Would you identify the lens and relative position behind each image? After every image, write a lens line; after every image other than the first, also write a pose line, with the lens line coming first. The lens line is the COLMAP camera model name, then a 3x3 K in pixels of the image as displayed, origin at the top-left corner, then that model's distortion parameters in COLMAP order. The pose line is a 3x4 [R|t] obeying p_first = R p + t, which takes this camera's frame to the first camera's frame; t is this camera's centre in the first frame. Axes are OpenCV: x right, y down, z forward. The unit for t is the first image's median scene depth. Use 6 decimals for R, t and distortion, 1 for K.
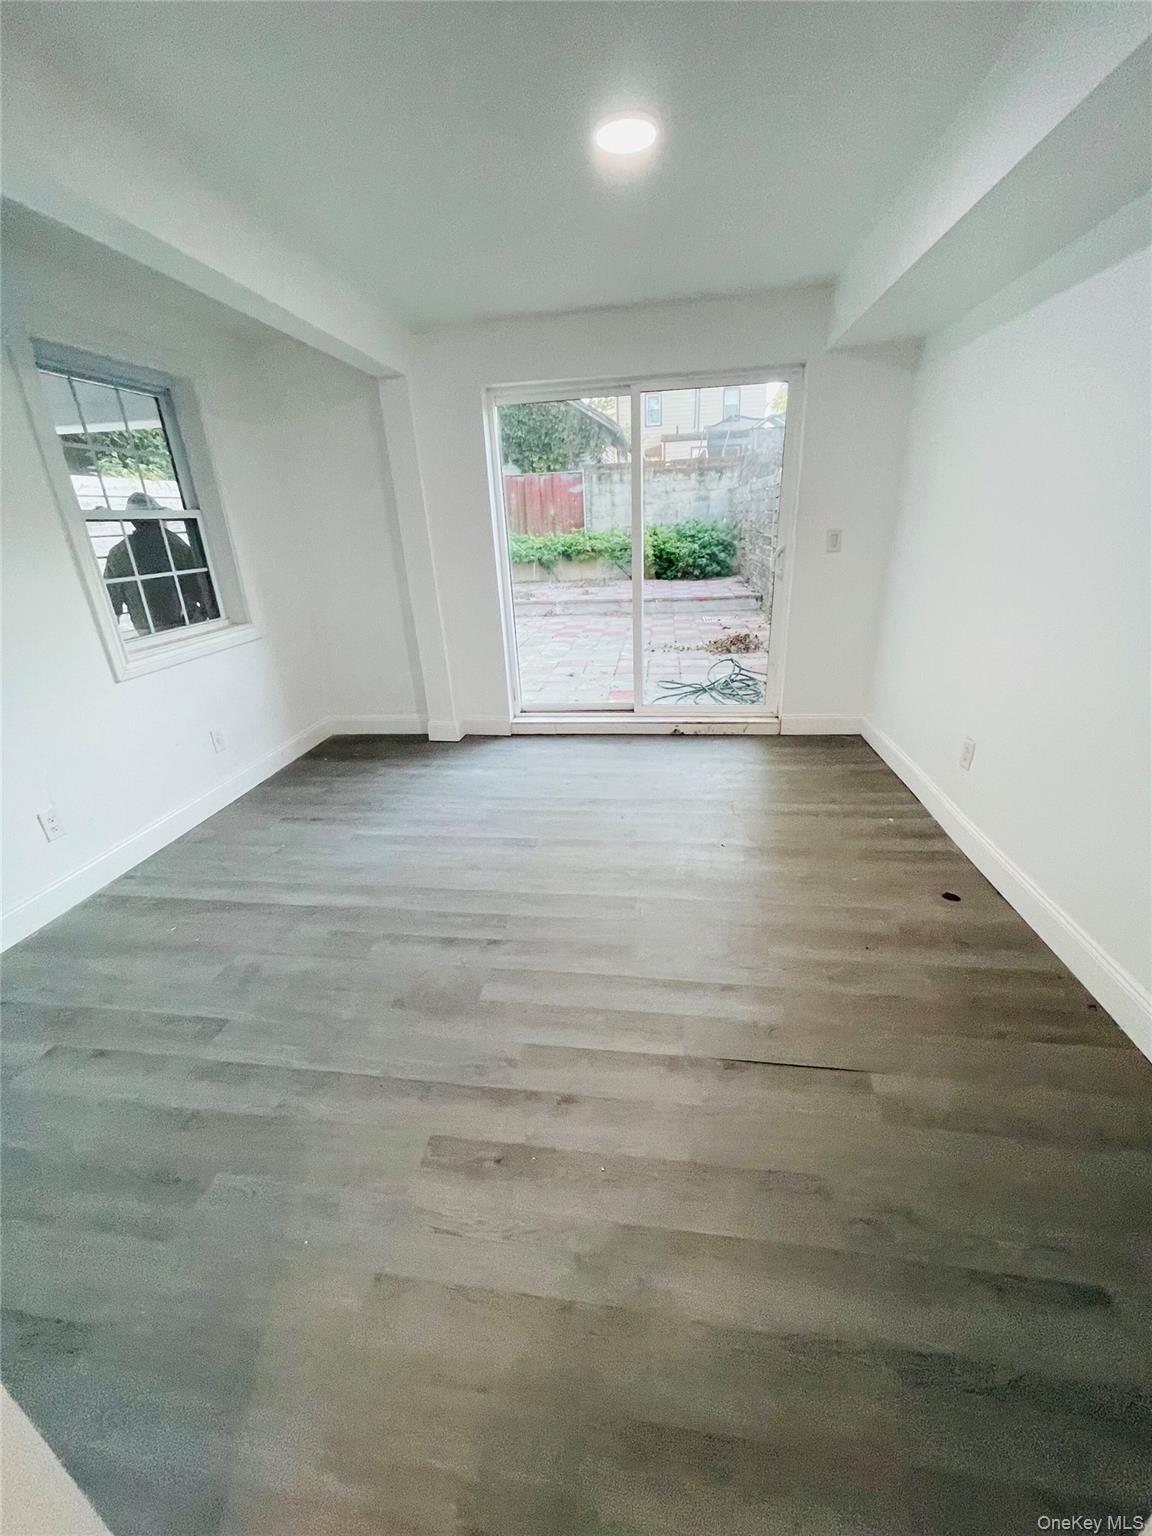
lens RADIAL K [[620.8, 0, 575.6], [0, 620.8, 766.3], [0, 0, 1]] dist [-0.005897, 0.002400]
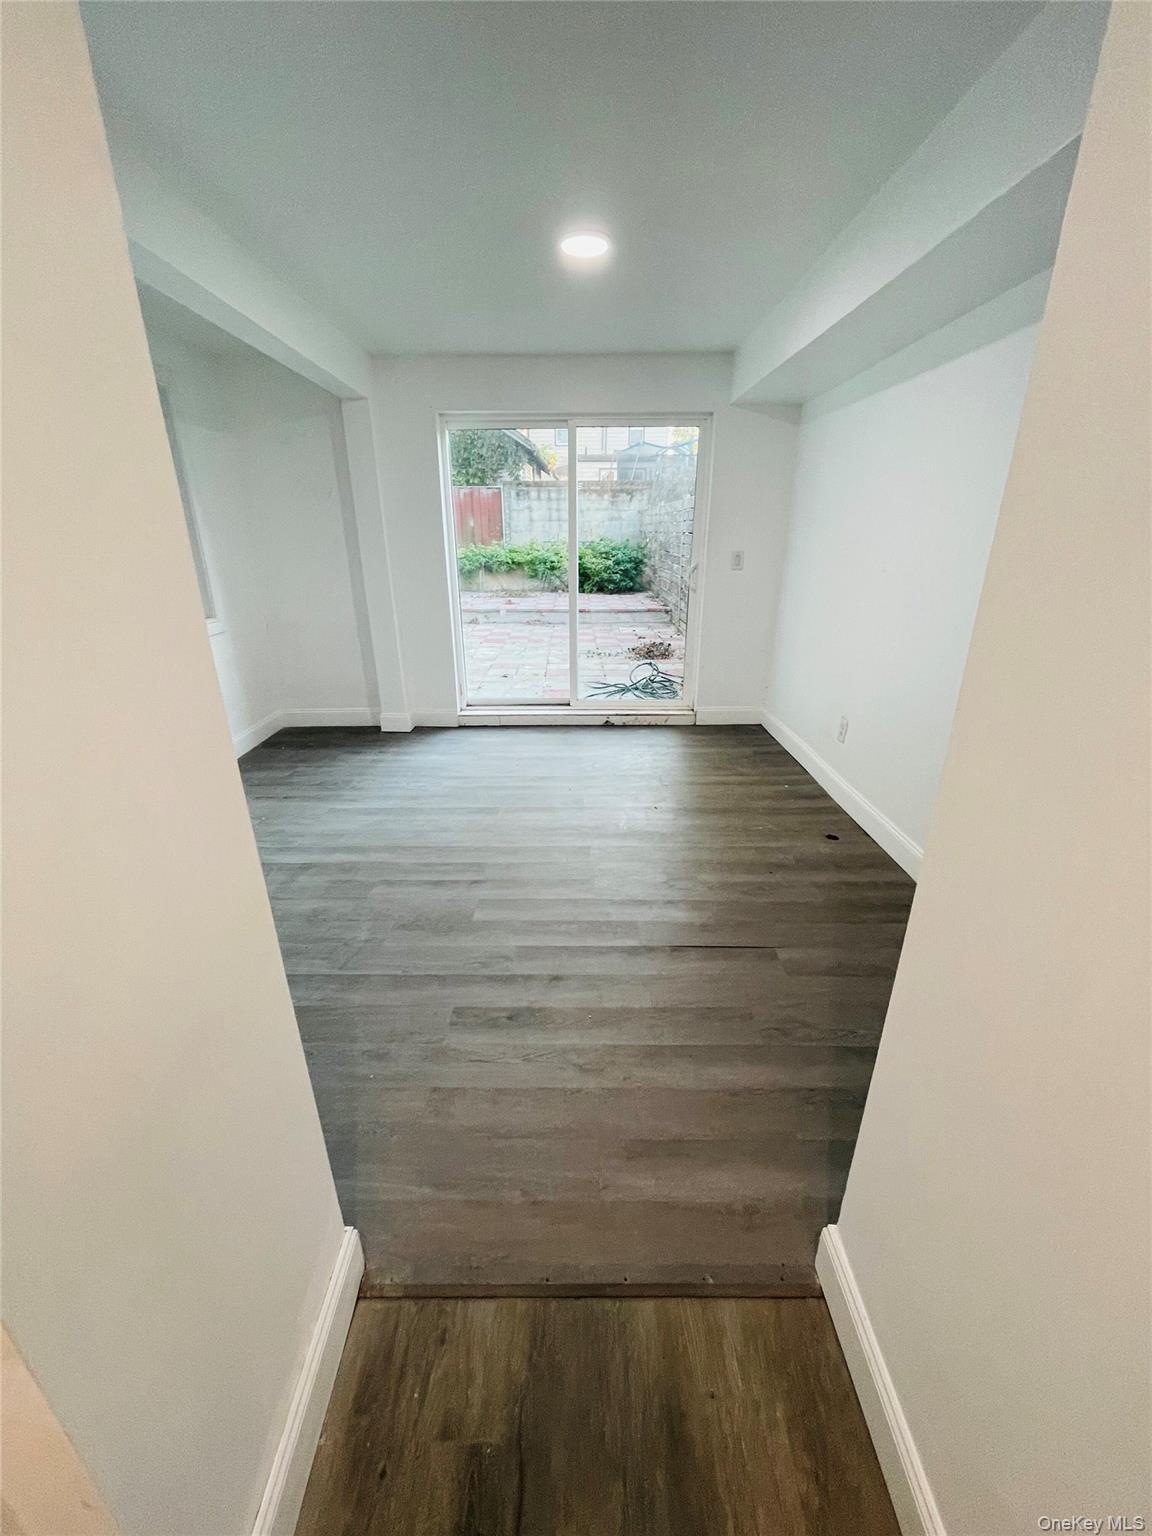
lens RADIAL K [[620.8, 0, 571.3], [0, 620.8, 768.9], [0, 0, 1]] dist [-0.005897, 0.002400]
pose [[0.990435, -0.008683, 0.137705, -0.085137], [0.010966, 0.999815, -0.015833, 0.064677], [-0.137542, 0.017191, 0.990347, -0.163392]]
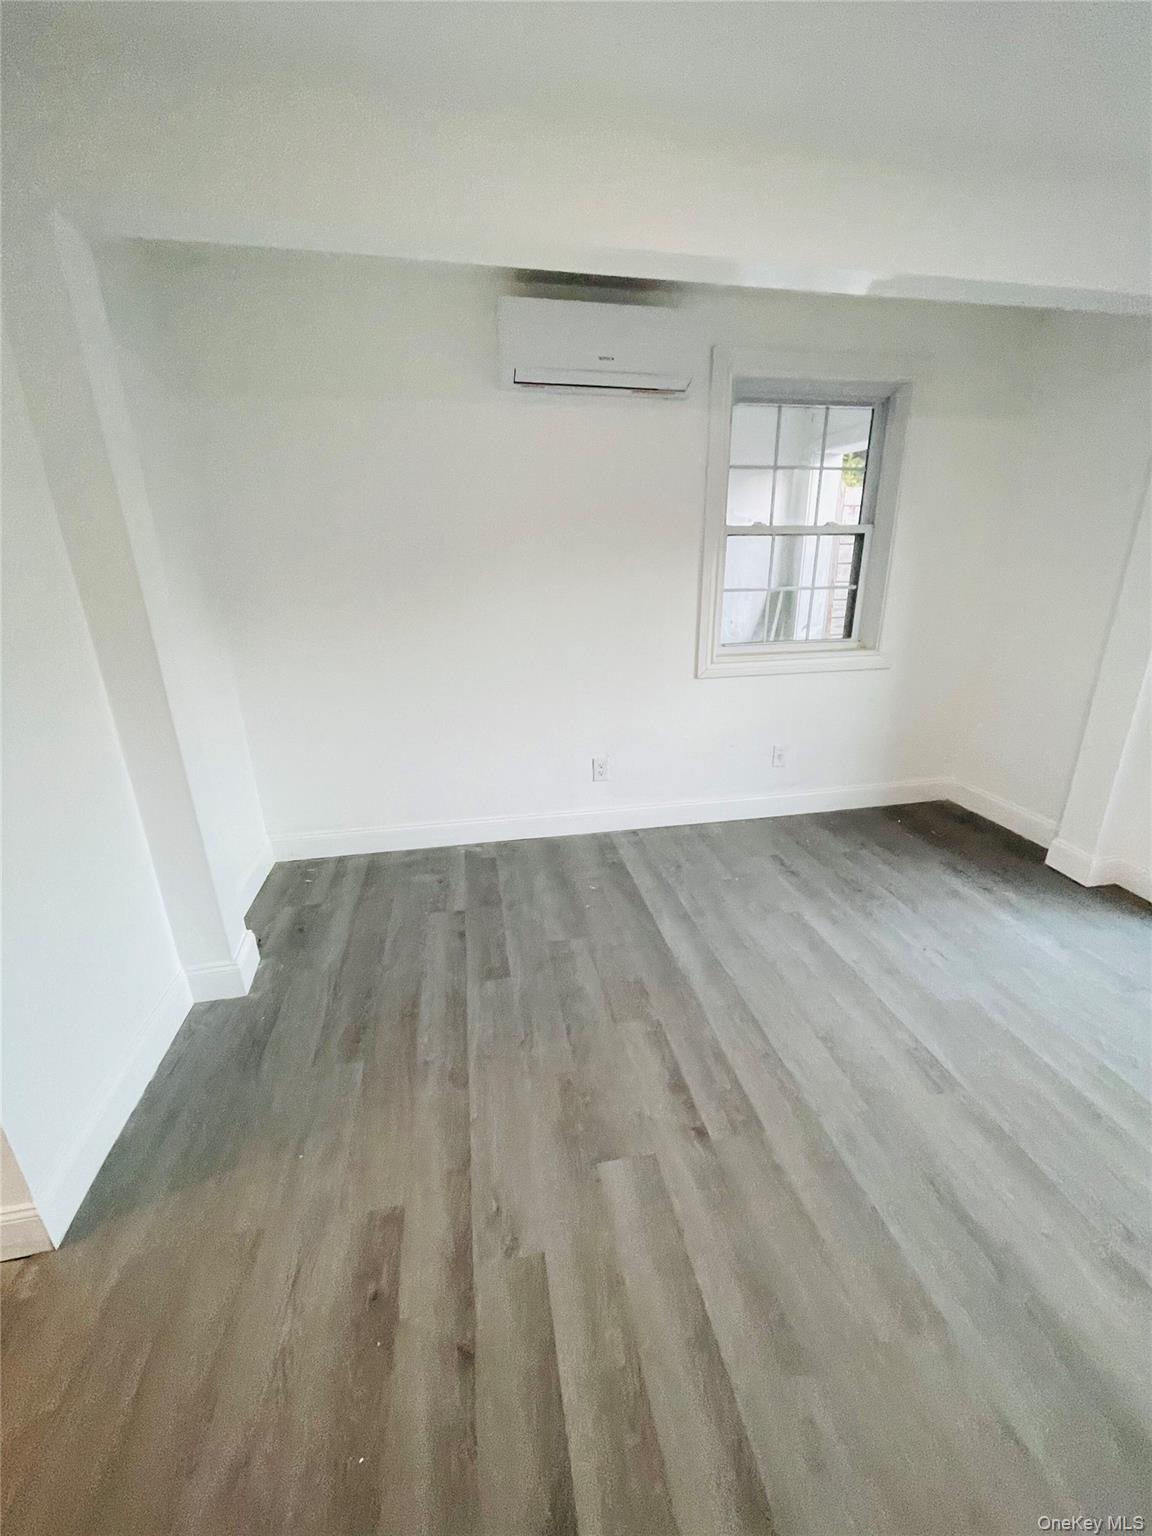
lens RADIAL K [[620.8, 0, 571.6], [0, 620.8, 763.1], [0, 0, 1]] dist [-0.005897, 0.002400]
pose [[0.317720, 0.350624, -0.880975, 0.230819], [-0.351627, 0.906437, 0.233945, -0.170844], [0.880575, 0.235445, 0.411282, 0.349669]]
